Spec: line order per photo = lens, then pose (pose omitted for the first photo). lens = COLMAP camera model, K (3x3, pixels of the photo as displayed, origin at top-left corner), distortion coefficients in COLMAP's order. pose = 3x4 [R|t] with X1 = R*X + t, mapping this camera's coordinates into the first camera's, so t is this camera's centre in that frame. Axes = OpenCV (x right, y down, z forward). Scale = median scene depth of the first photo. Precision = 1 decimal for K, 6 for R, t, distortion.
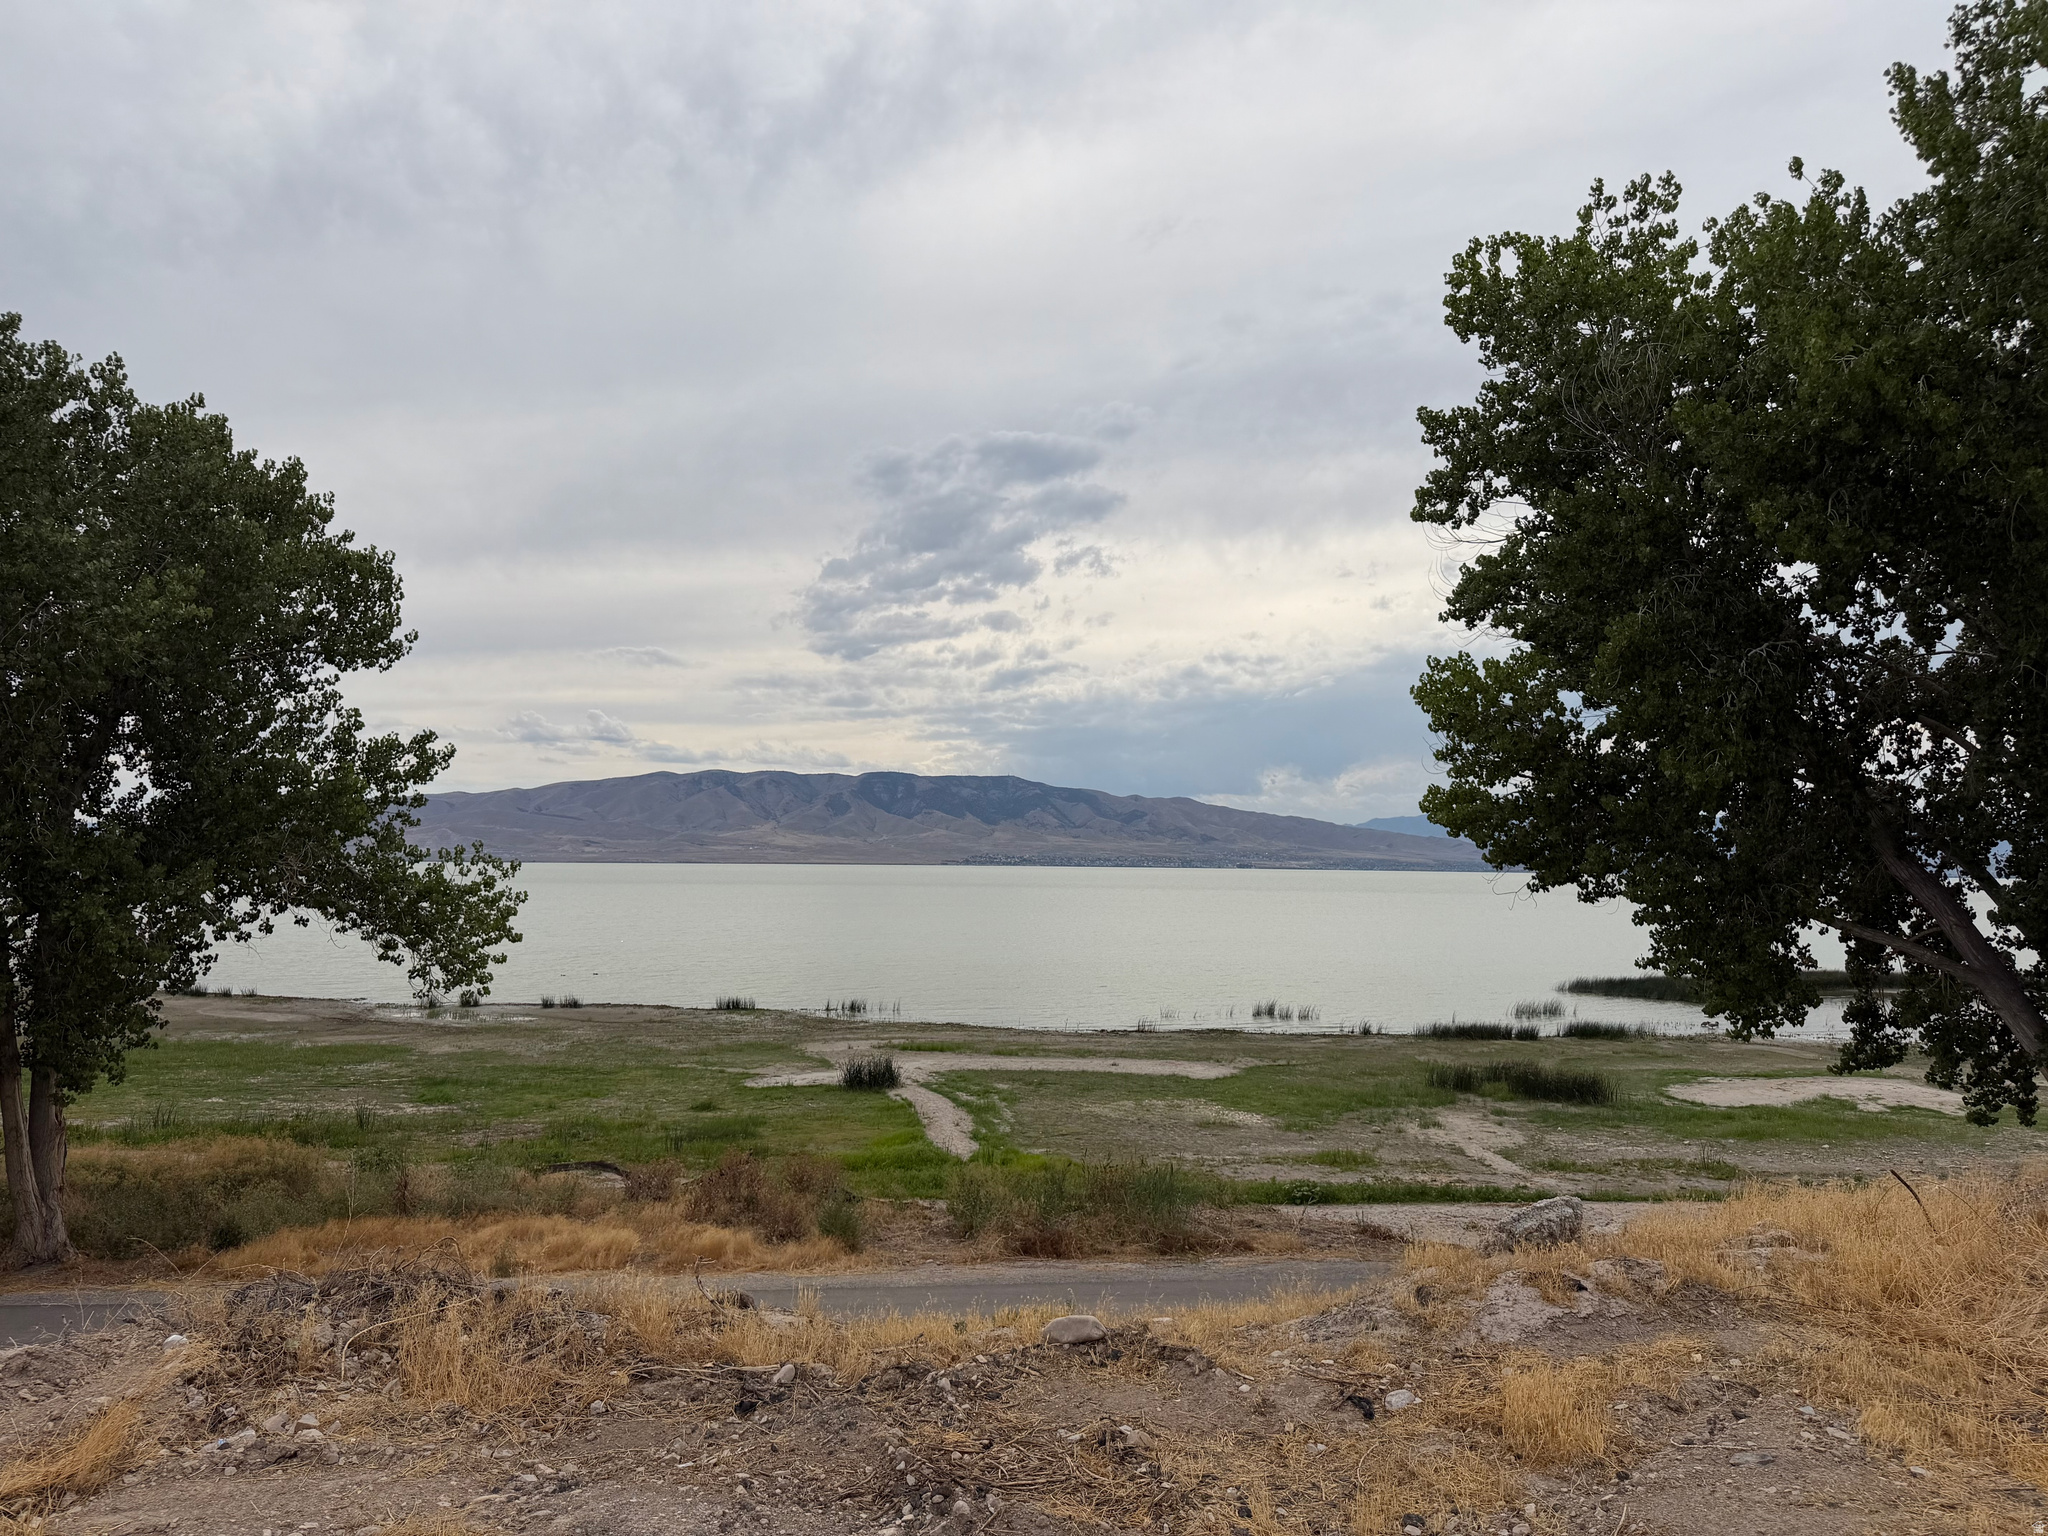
lens RADIAL K [[1452.3, 0, 1021.6], [0, 1452.3, 771.6], [0, 0, 1]] dist [0.110258, -0.167382]
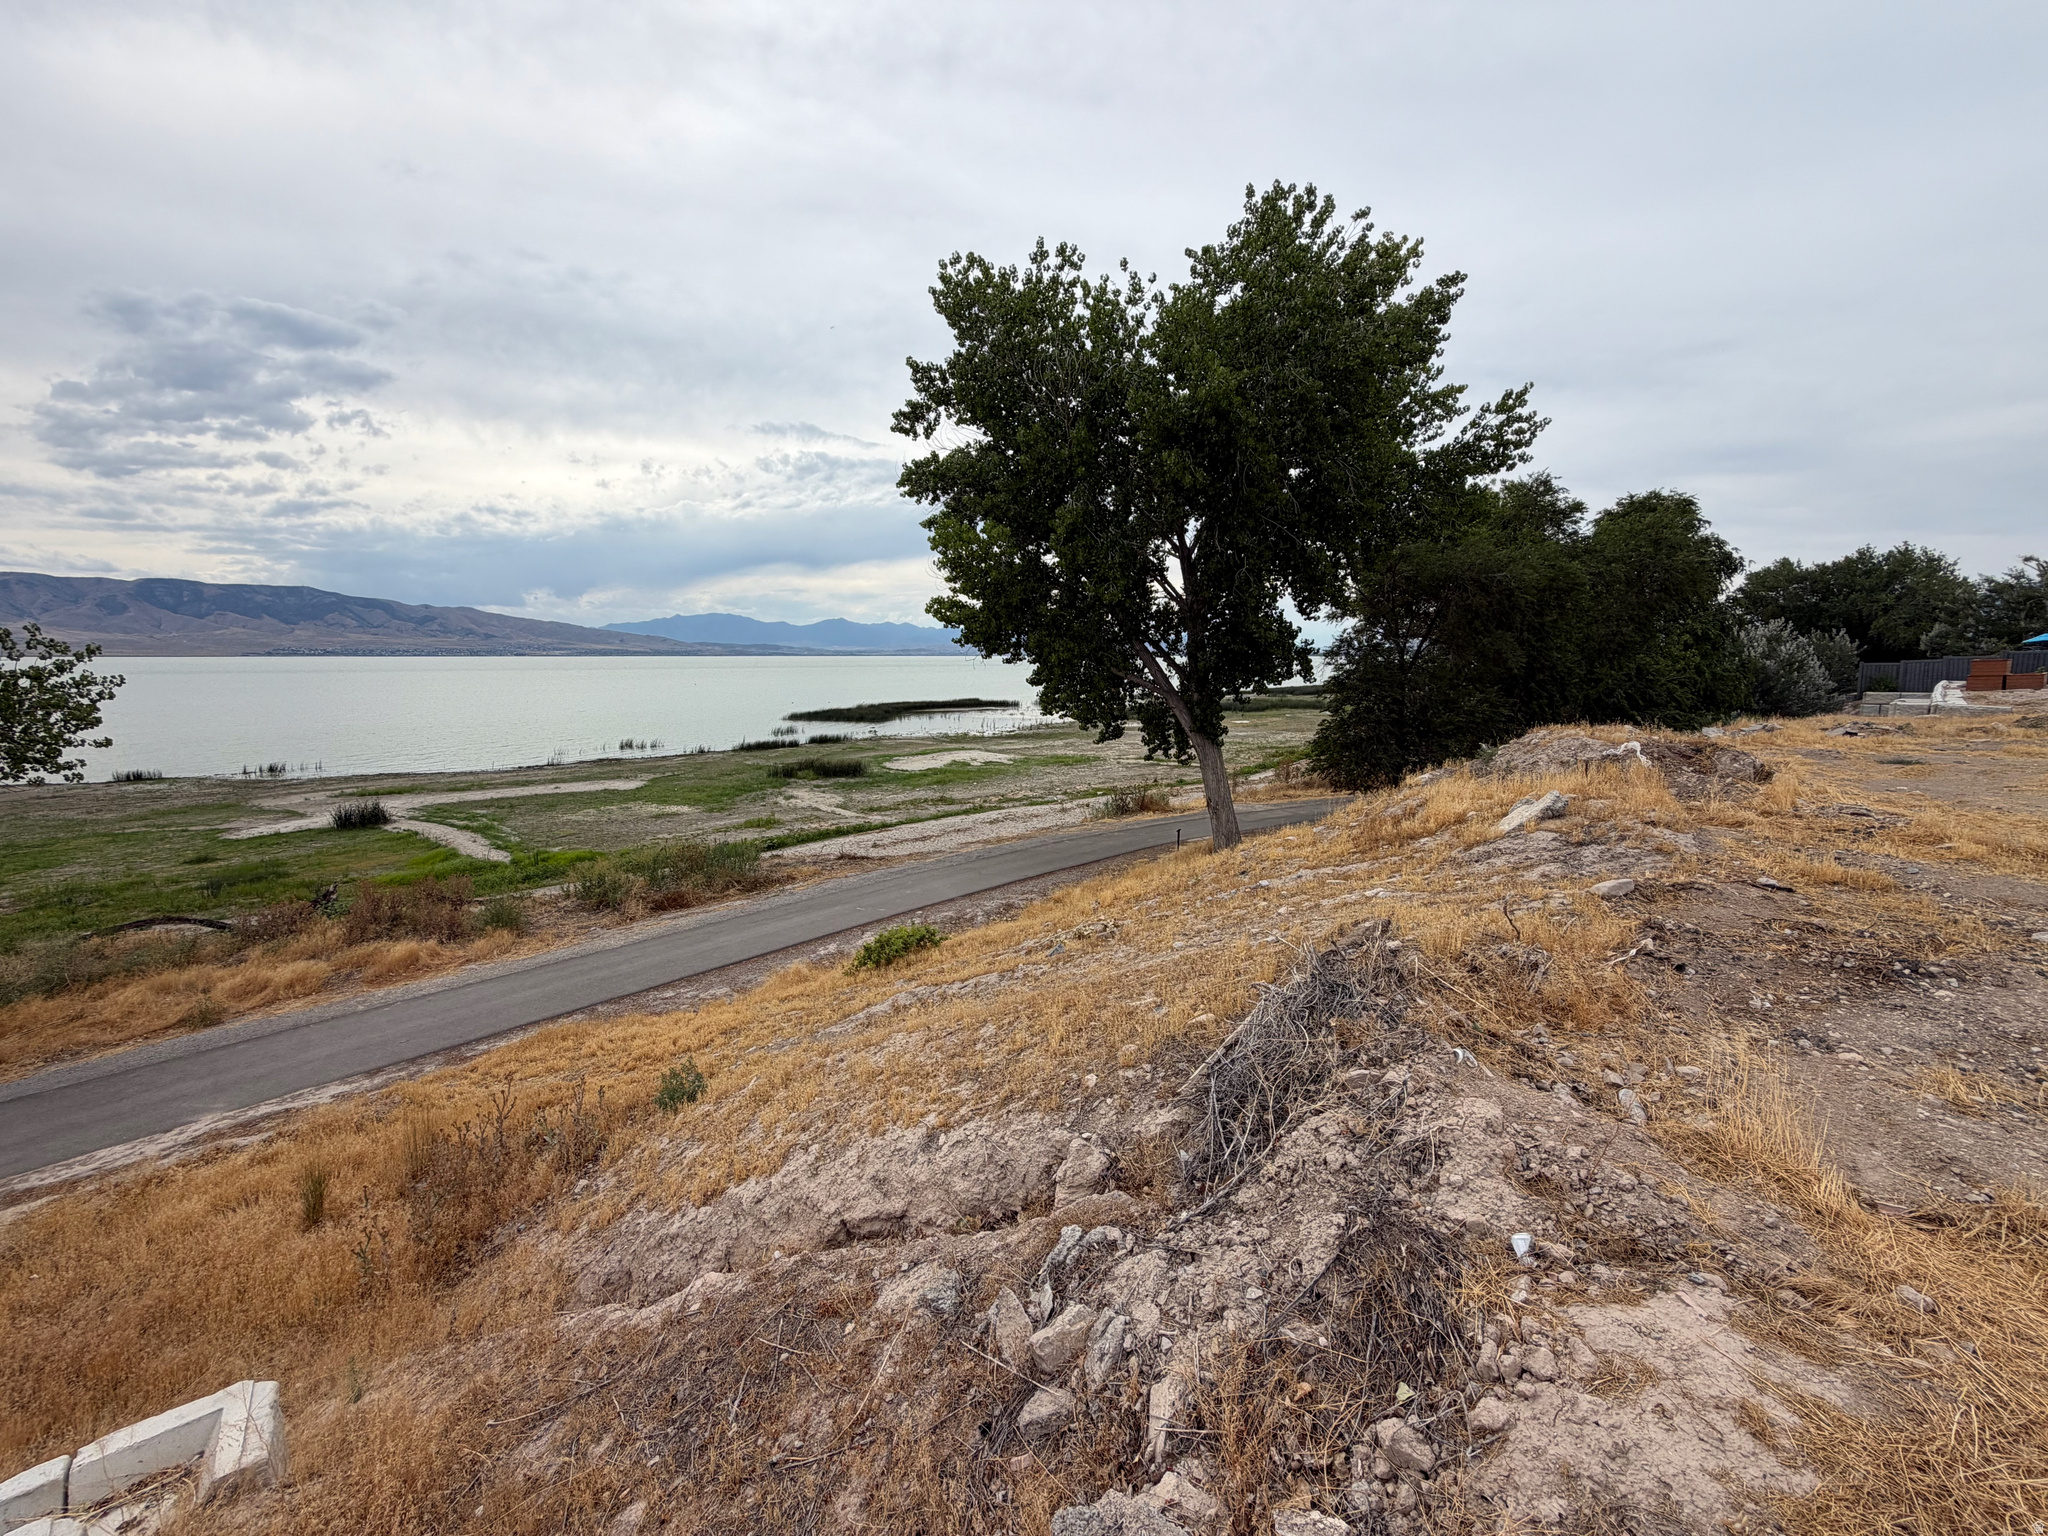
lens RADIAL K [[824.8, 0, 1012.6], [0, 824.8, 766.1], [0, 0, 1]] dist [0.001295, -0.000050]
pose [[0.754919, -0.097727, 0.648496, -0.168664], [-0.033146, 0.981886, 0.186553, 0.011861], [-0.654980, -0.162327, 0.738005, 0.114675]]
